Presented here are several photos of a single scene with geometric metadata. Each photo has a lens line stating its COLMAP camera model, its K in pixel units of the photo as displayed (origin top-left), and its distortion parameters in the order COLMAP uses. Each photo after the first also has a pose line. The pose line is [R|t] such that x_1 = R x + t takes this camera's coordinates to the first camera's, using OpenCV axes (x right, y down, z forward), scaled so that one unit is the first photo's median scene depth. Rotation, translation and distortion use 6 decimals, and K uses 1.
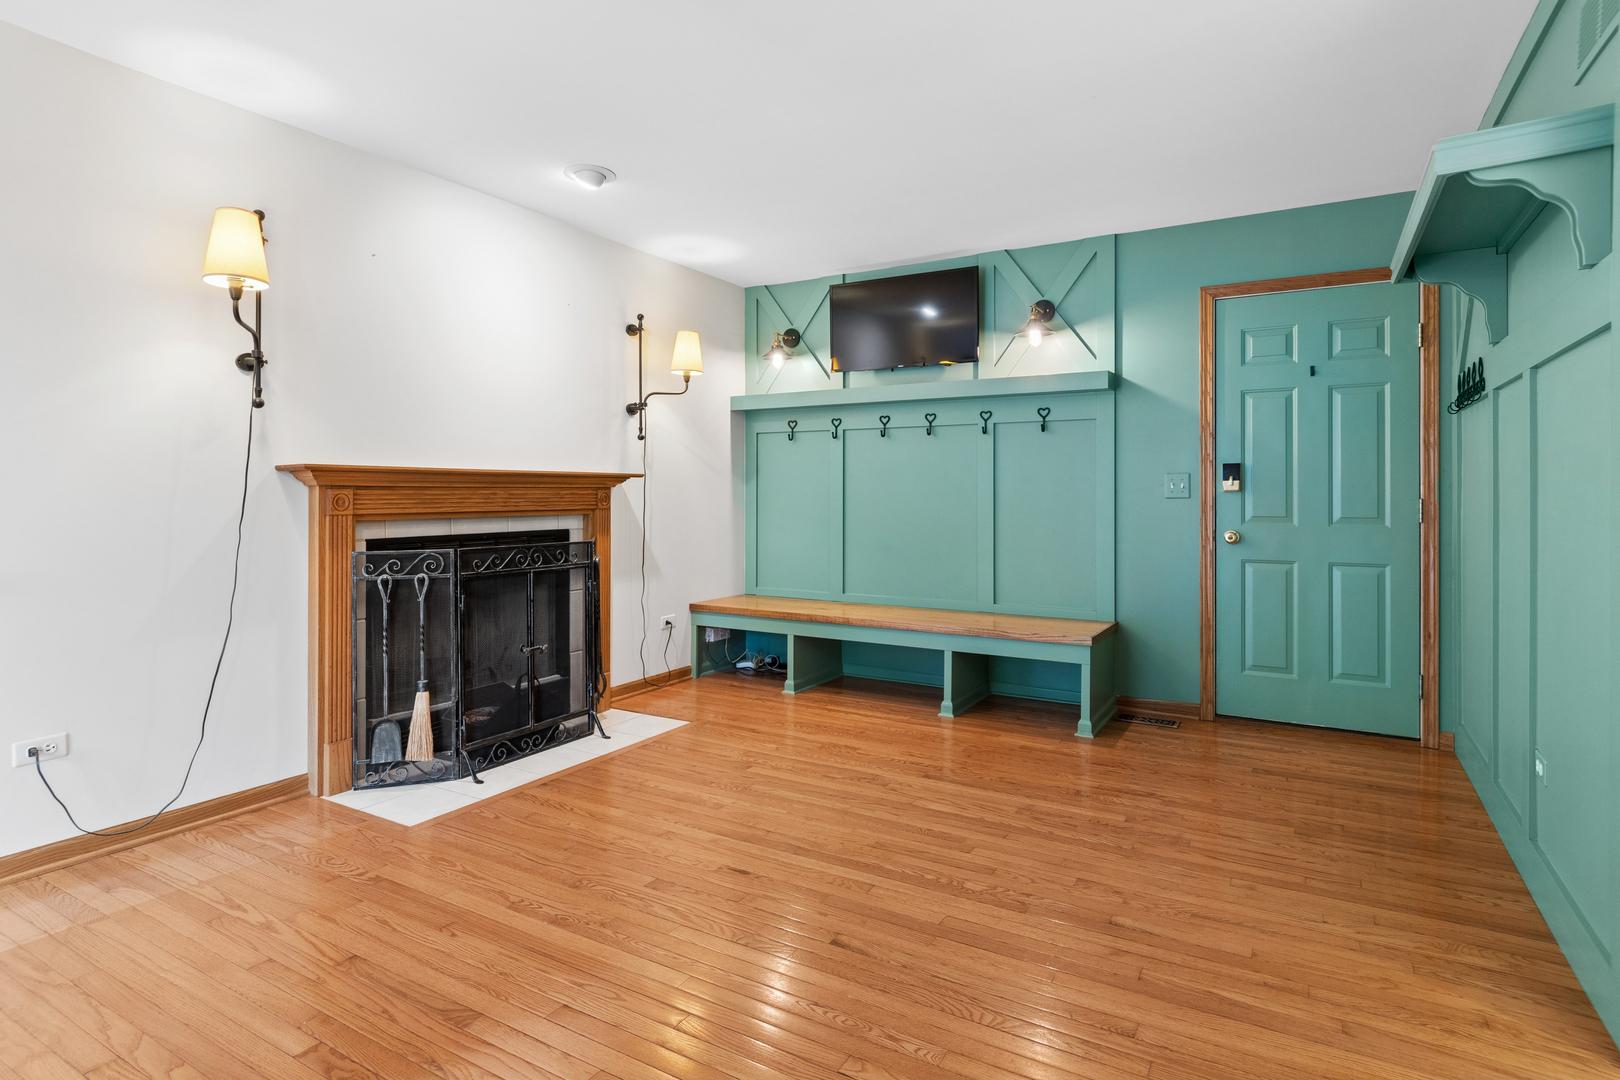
lens RADIAL K [[837.5, 0, 807.6], [0, 837.5, 490.9], [0, 0, 1]] dist [0.002332, 0.000566]
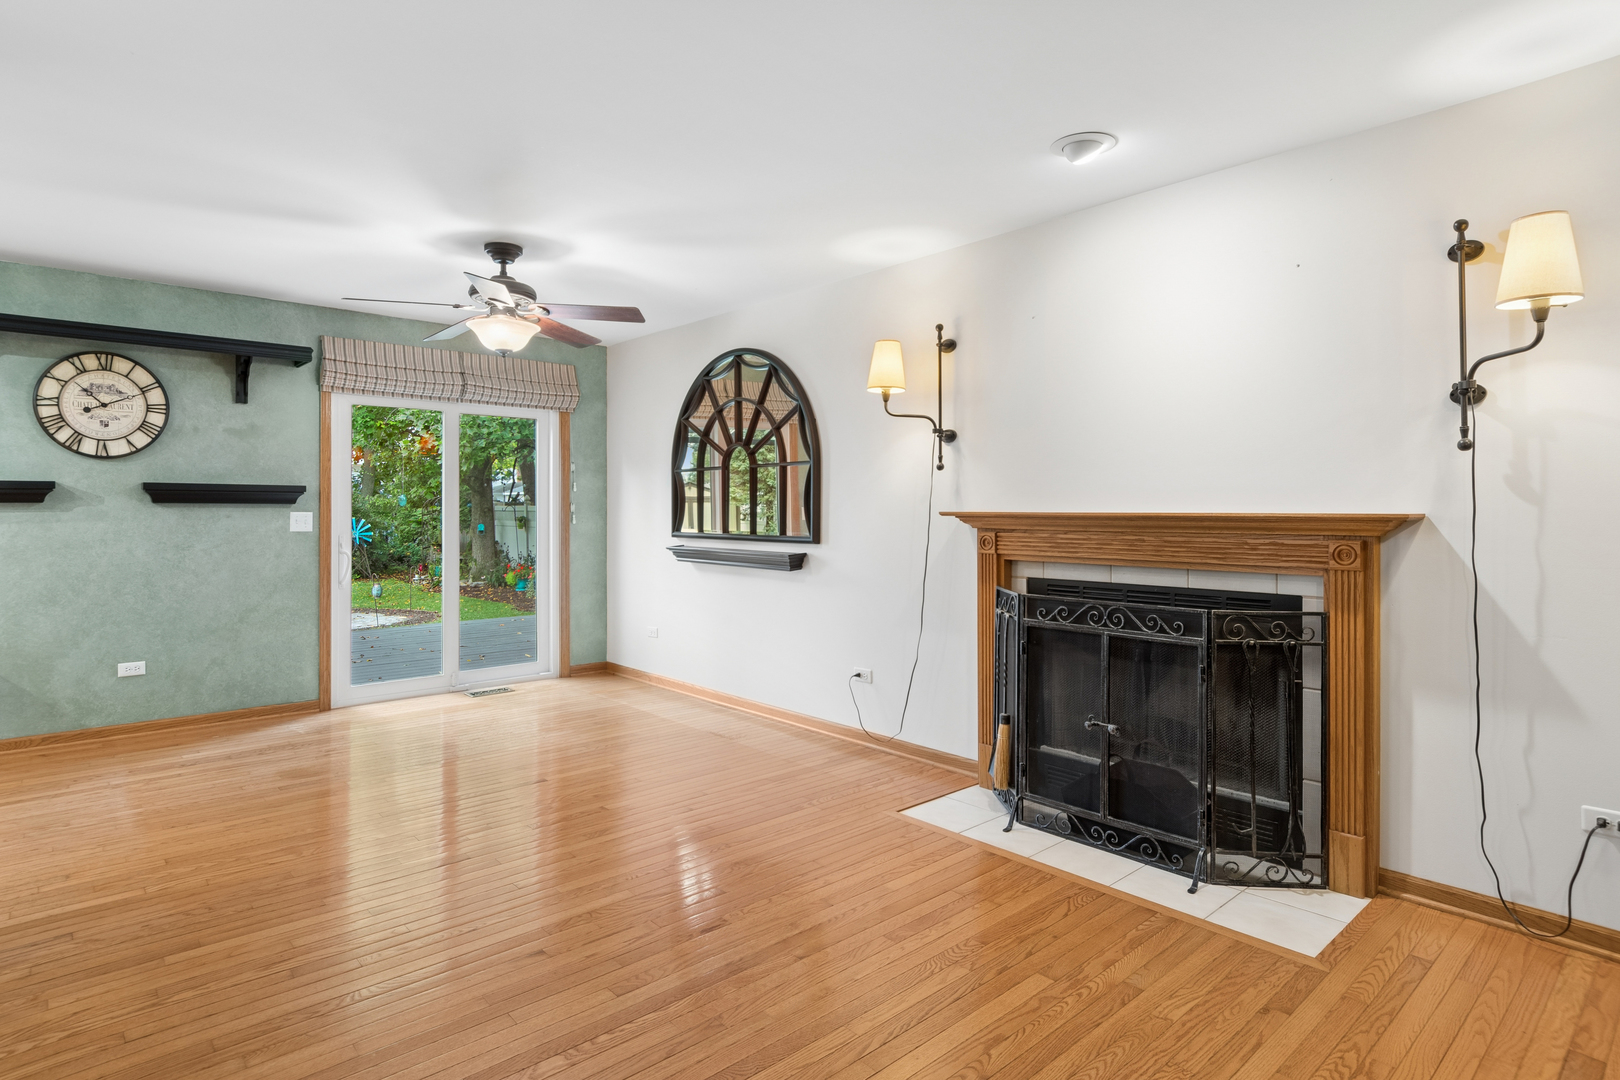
lens RADIAL K [[870.2, 0, 806.6], [0, 870.2, 508.0], [0, 0, 1]] dist [-0.004478, -0.001632]
pose [[-0.298849, -0.001437, -0.954299, 0.663512], [0.001297, 0.999997, -0.001912, -0.032259], [0.954300, -0.001809, -0.298846, 1.084425]]
